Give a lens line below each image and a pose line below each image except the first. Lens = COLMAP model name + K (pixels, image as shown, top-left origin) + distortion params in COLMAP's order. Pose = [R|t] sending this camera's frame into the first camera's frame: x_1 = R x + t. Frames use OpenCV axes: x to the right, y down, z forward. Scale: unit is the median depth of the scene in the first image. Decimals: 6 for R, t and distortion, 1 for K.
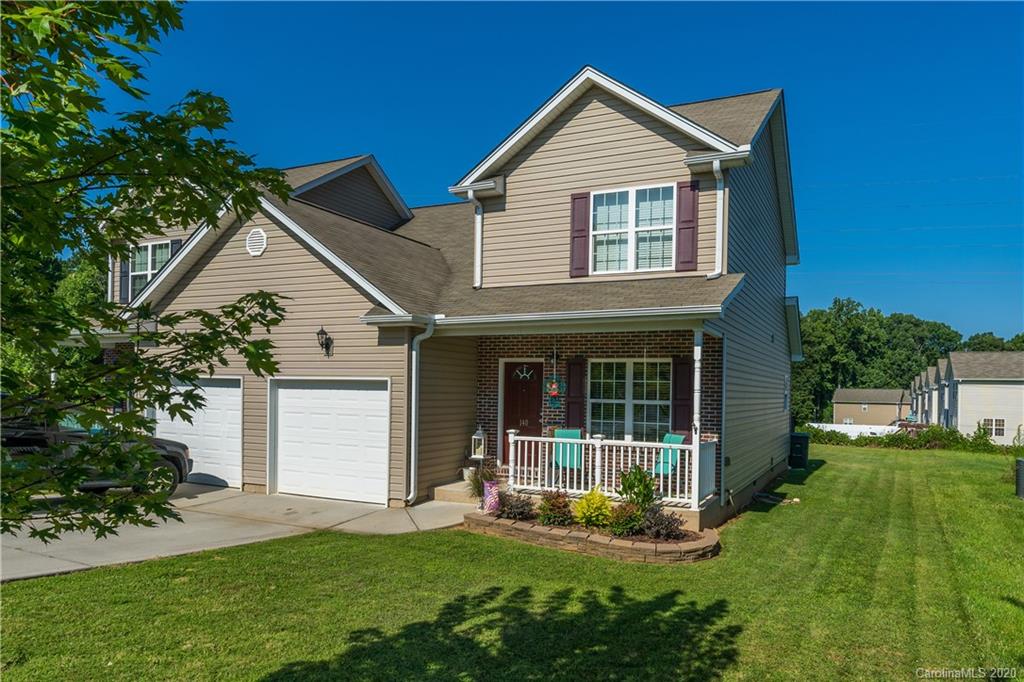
lens RADIAL K [[832.3, 0, 512.0], [0, 832.3, 341.0], [0, 0, 1]] dist [-0.004530, -0.001135]
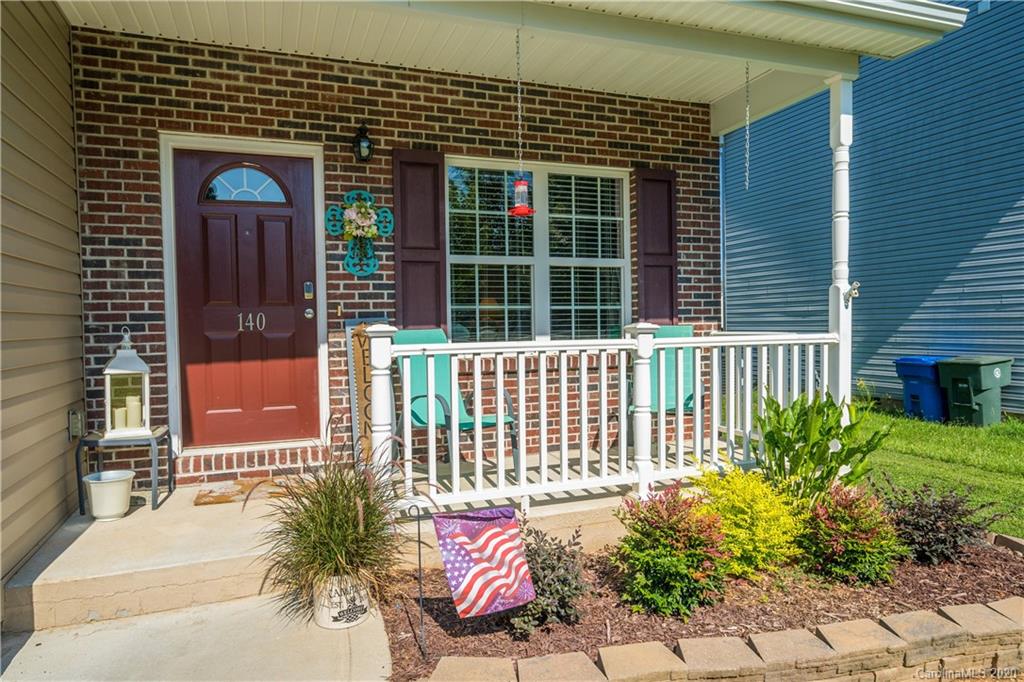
lens RADIAL K [[697.0, 0, 505.9], [0, 697.0, 341.1], [0, 0, 1]] dist [0.002359, 0.000636]
pose [[0.615058, -0.038994, 0.787517, -0.166816], [-0.011375, 0.998234, 0.058311, 0.093832], [-0.788400, -0.044823, 0.613528, 0.778768]]
